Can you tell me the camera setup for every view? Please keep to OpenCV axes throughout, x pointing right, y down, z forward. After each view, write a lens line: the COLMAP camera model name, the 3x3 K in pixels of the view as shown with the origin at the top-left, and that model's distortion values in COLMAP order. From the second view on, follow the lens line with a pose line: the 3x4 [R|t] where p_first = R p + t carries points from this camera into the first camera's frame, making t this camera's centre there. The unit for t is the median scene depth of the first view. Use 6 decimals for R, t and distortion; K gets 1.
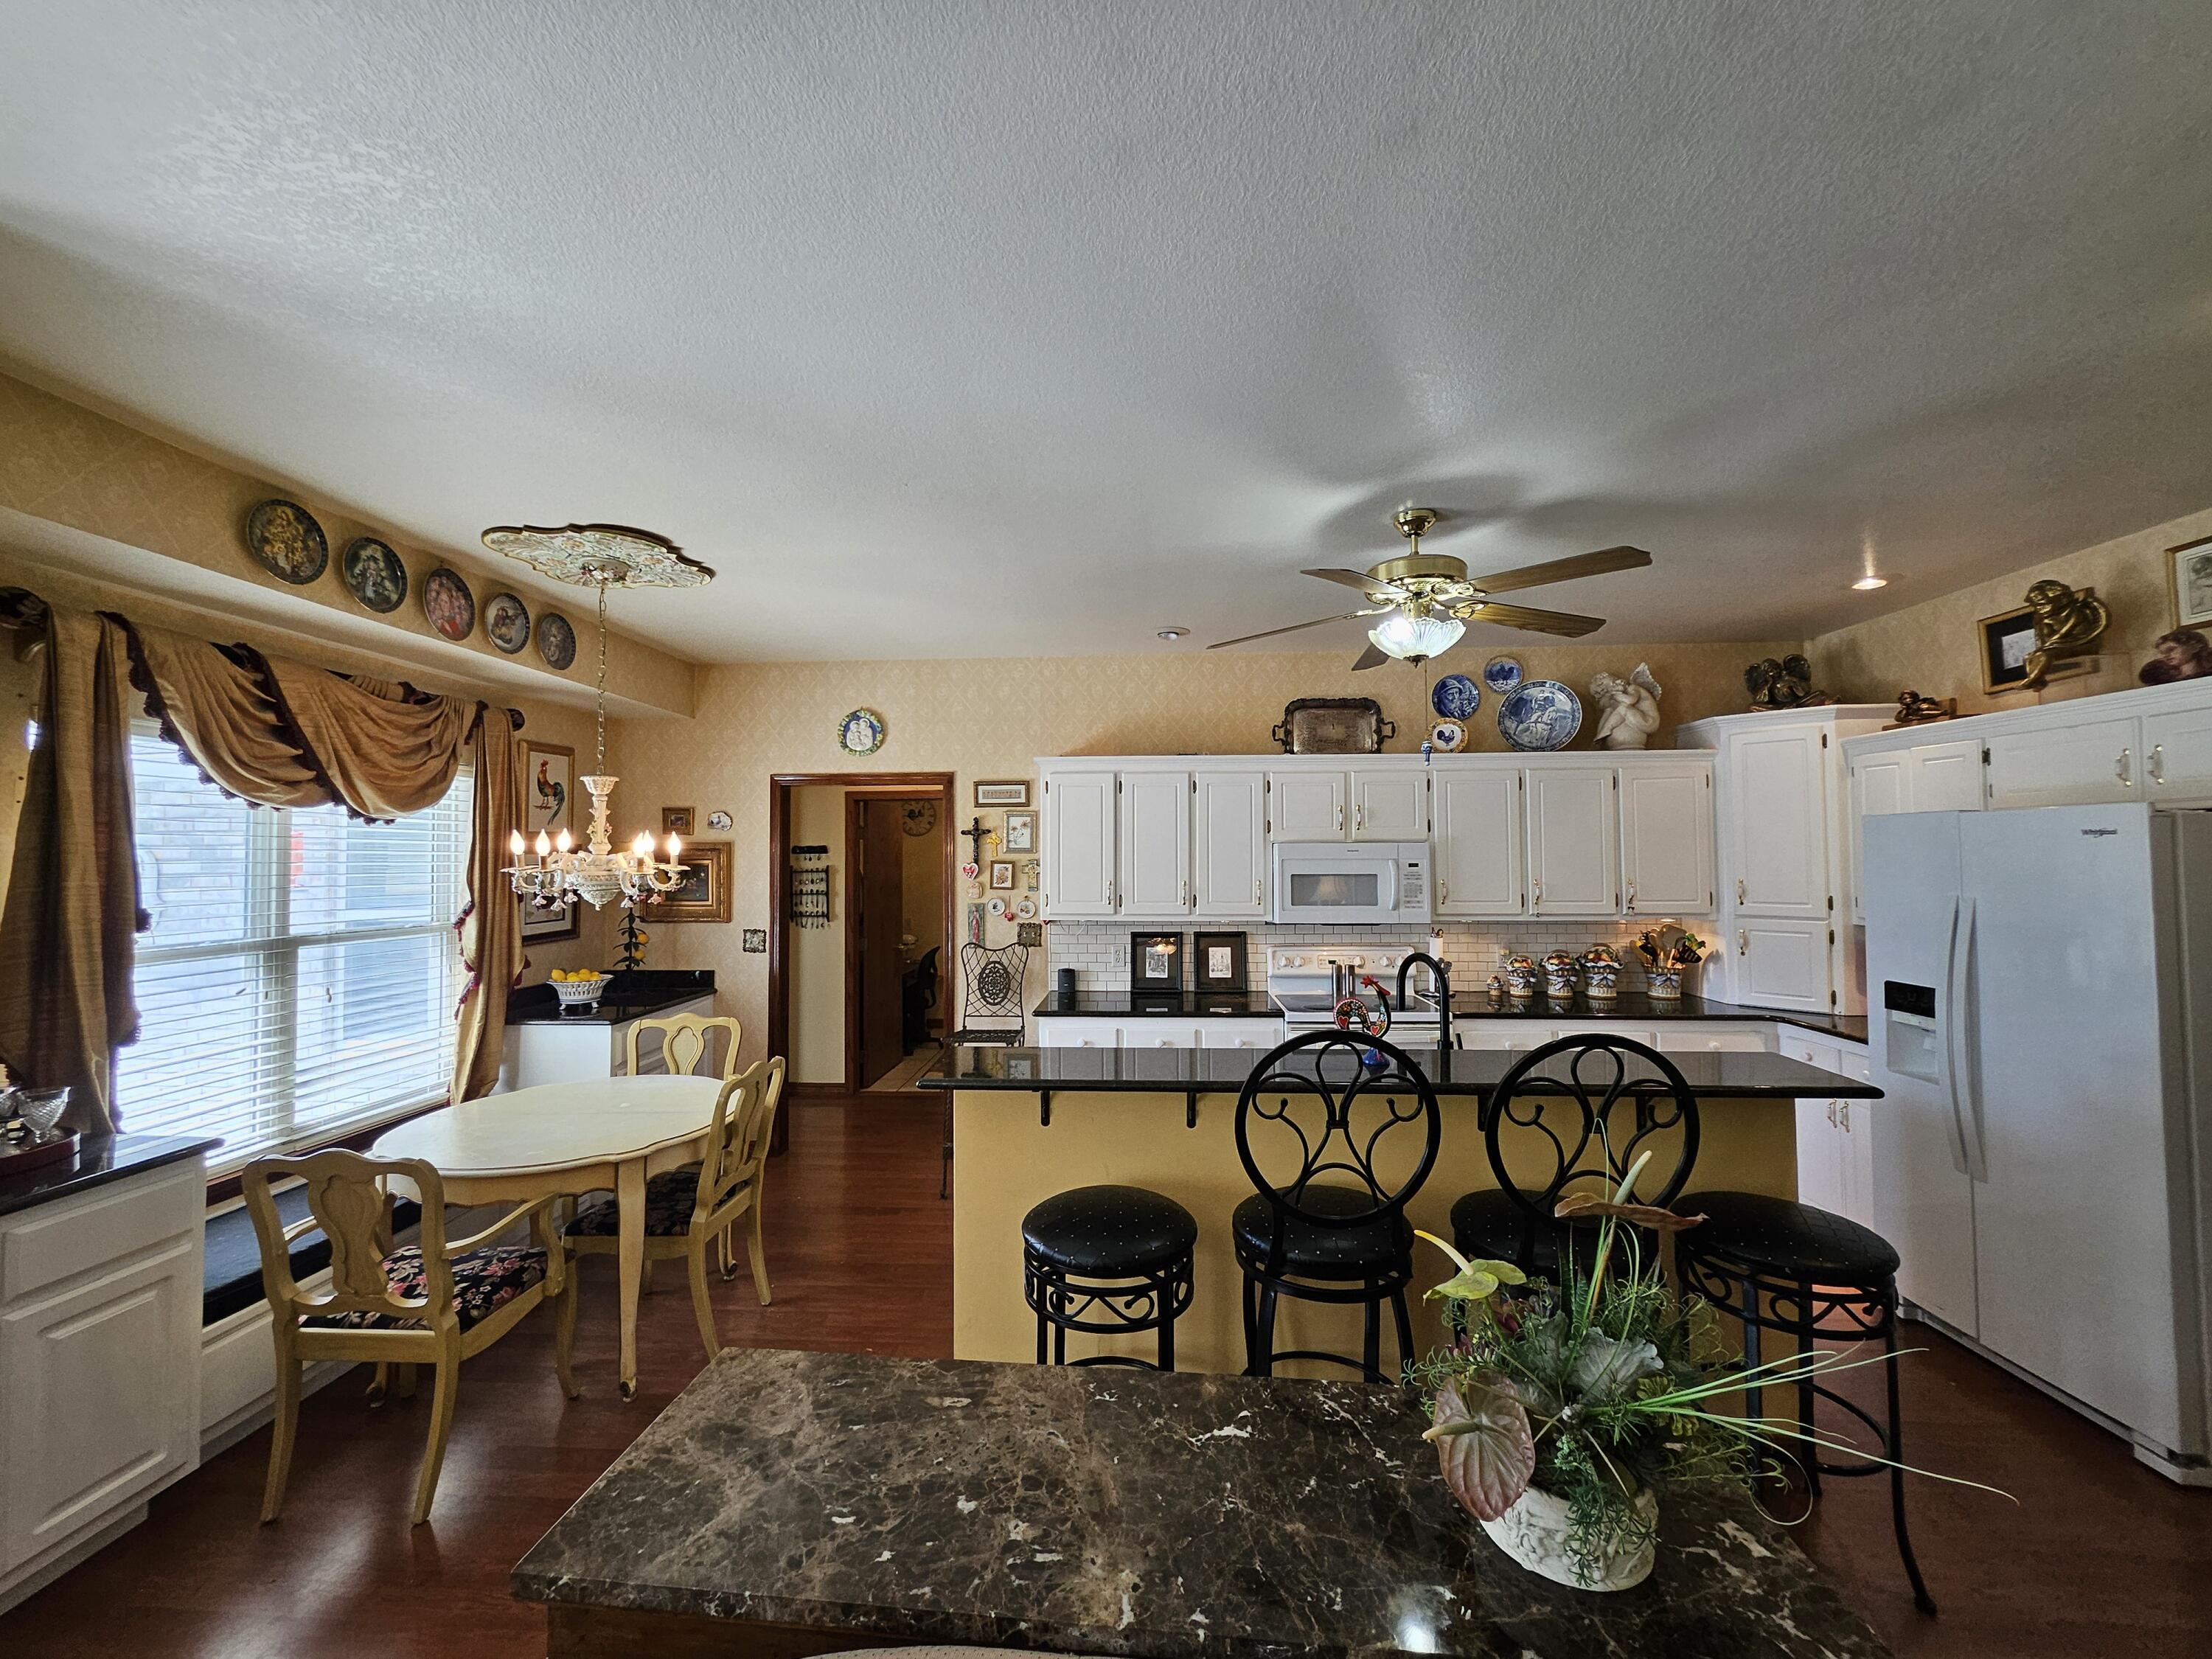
lens RADIAL K [[872.0, 0, 1106.0], [0, 872.0, 829.5], [0, 0, 1]] dist [0.004567, 0.000211]
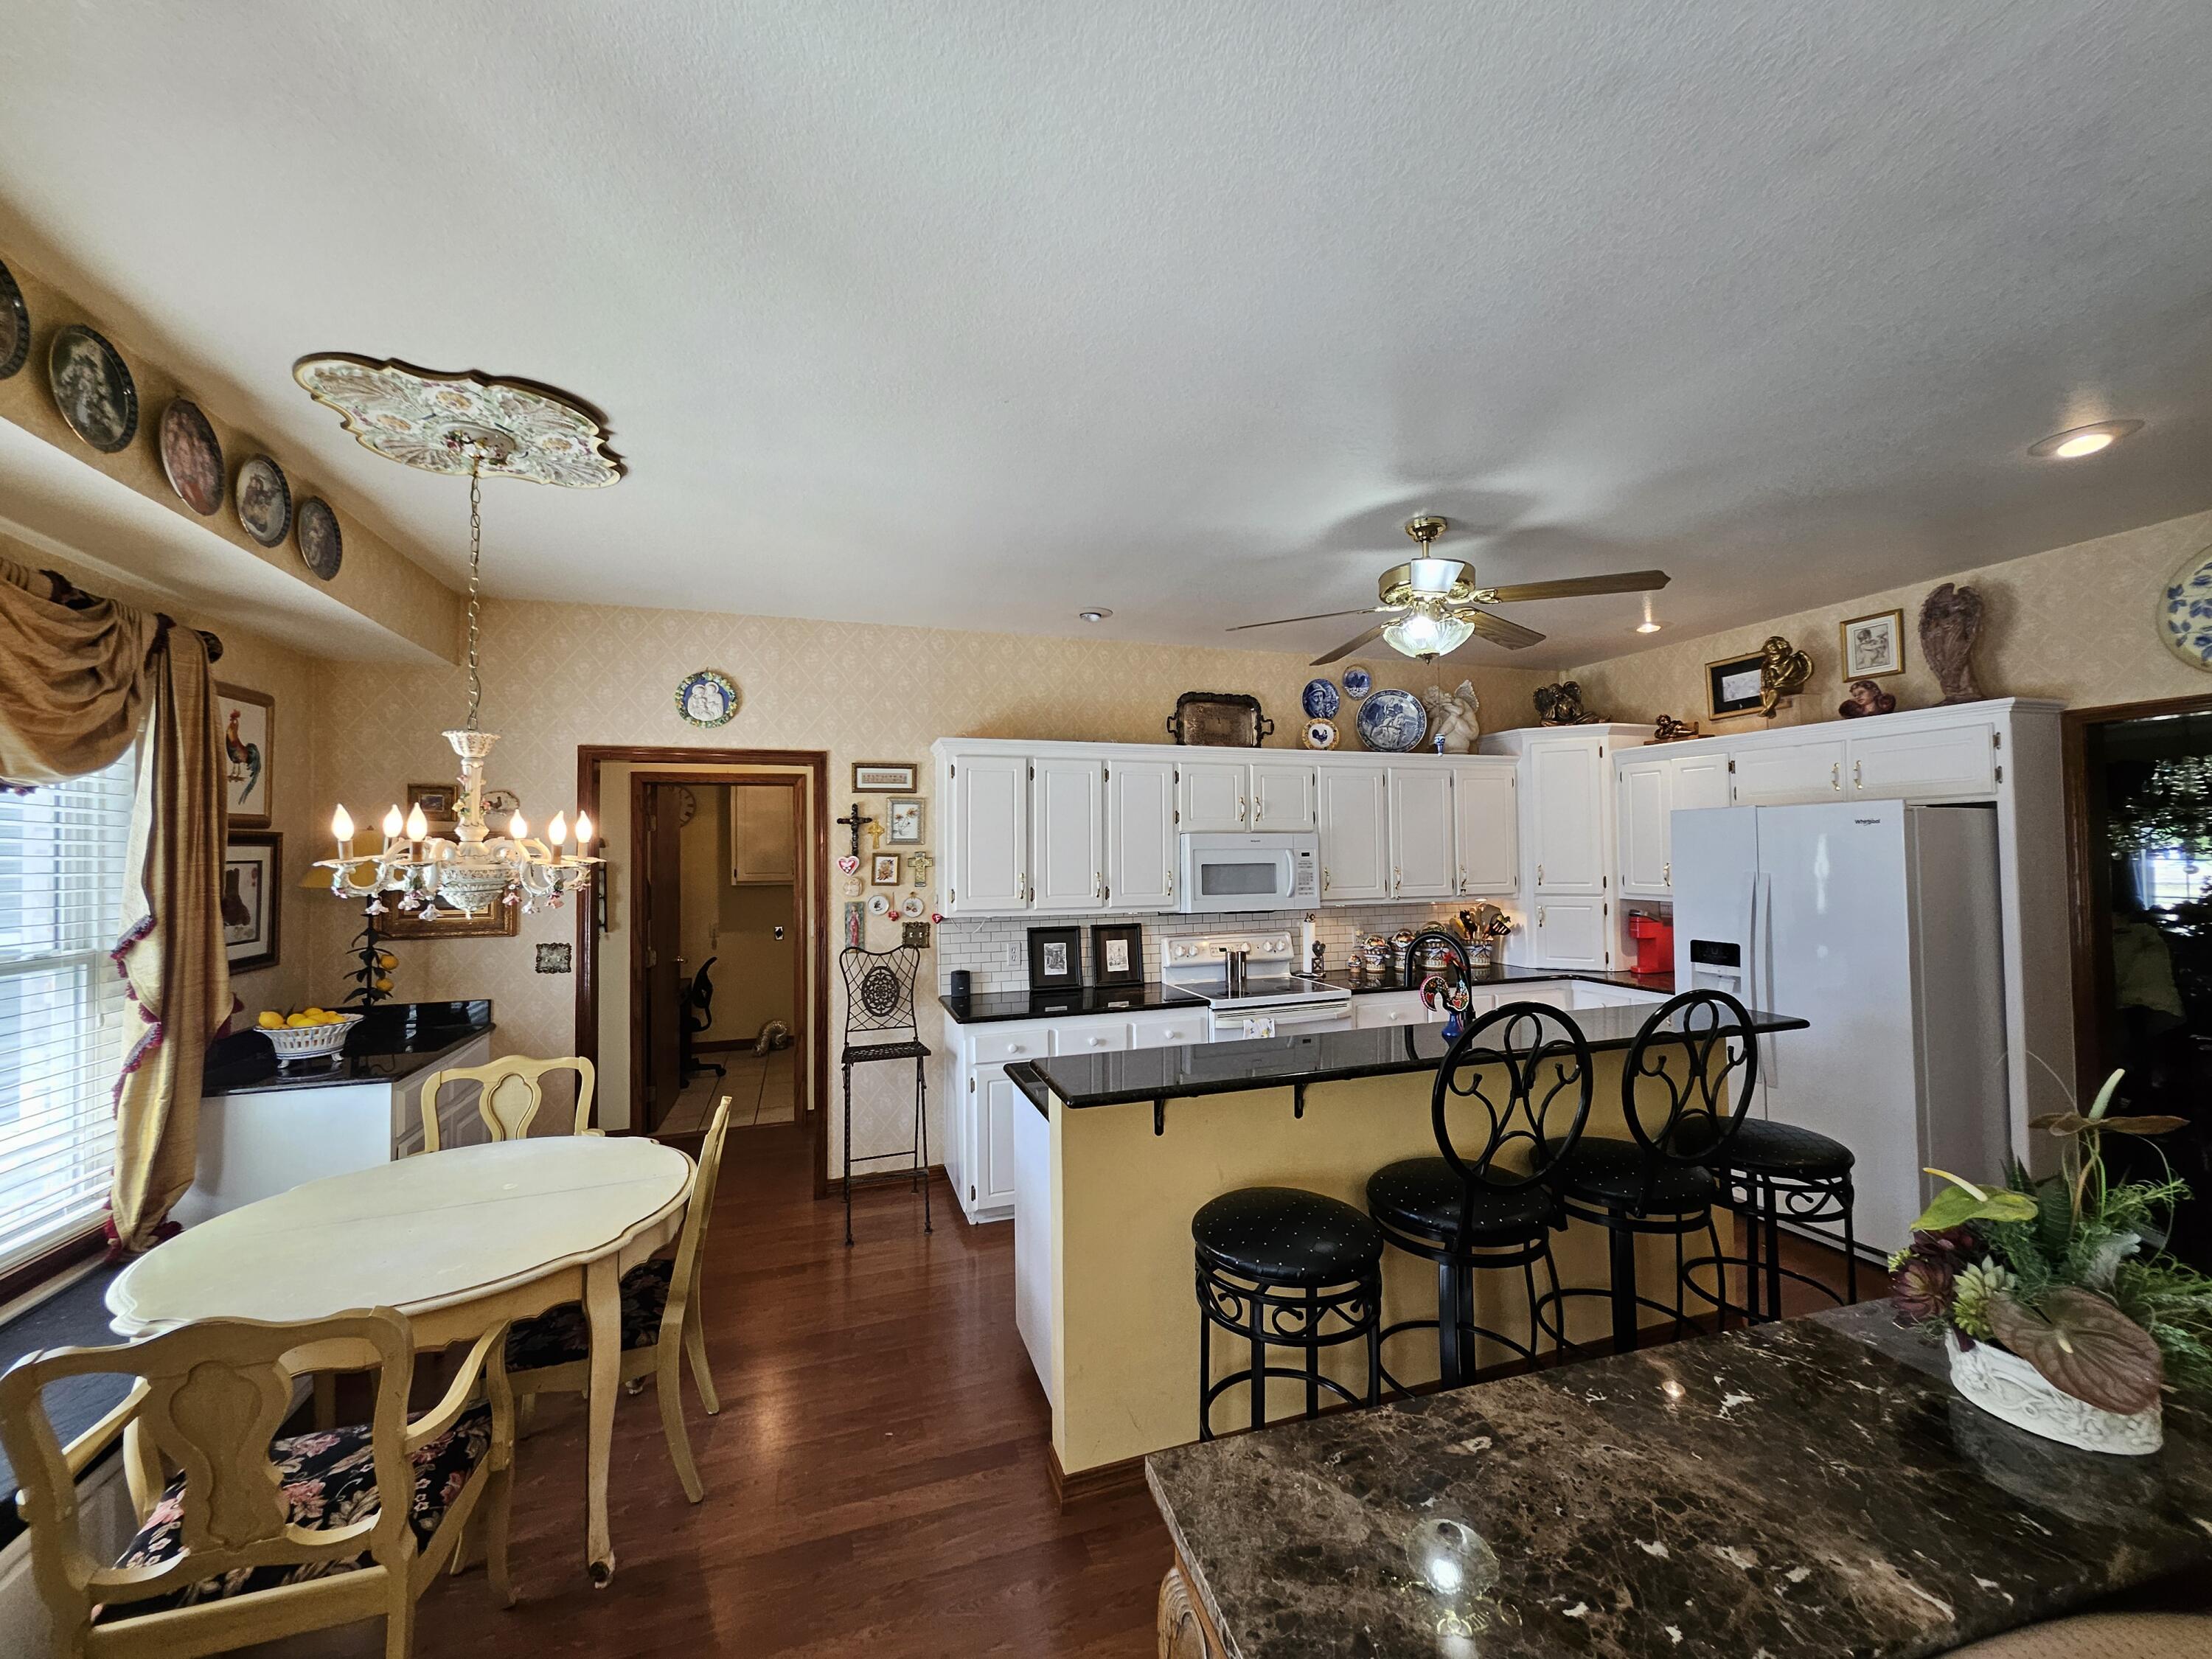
lens RADIAL K [[871.7, 0, 1106.0], [0, 871.7, 829.5], [0, 0, 1]] dist [0.002052, -0.000283]
pose [[0.926528, 0.005002, 0.376193, -0.263458], [-0.004971, 0.999987, -0.001053, 0.012373], [-0.376193, -0.000895, 0.926541, 0.101616]]
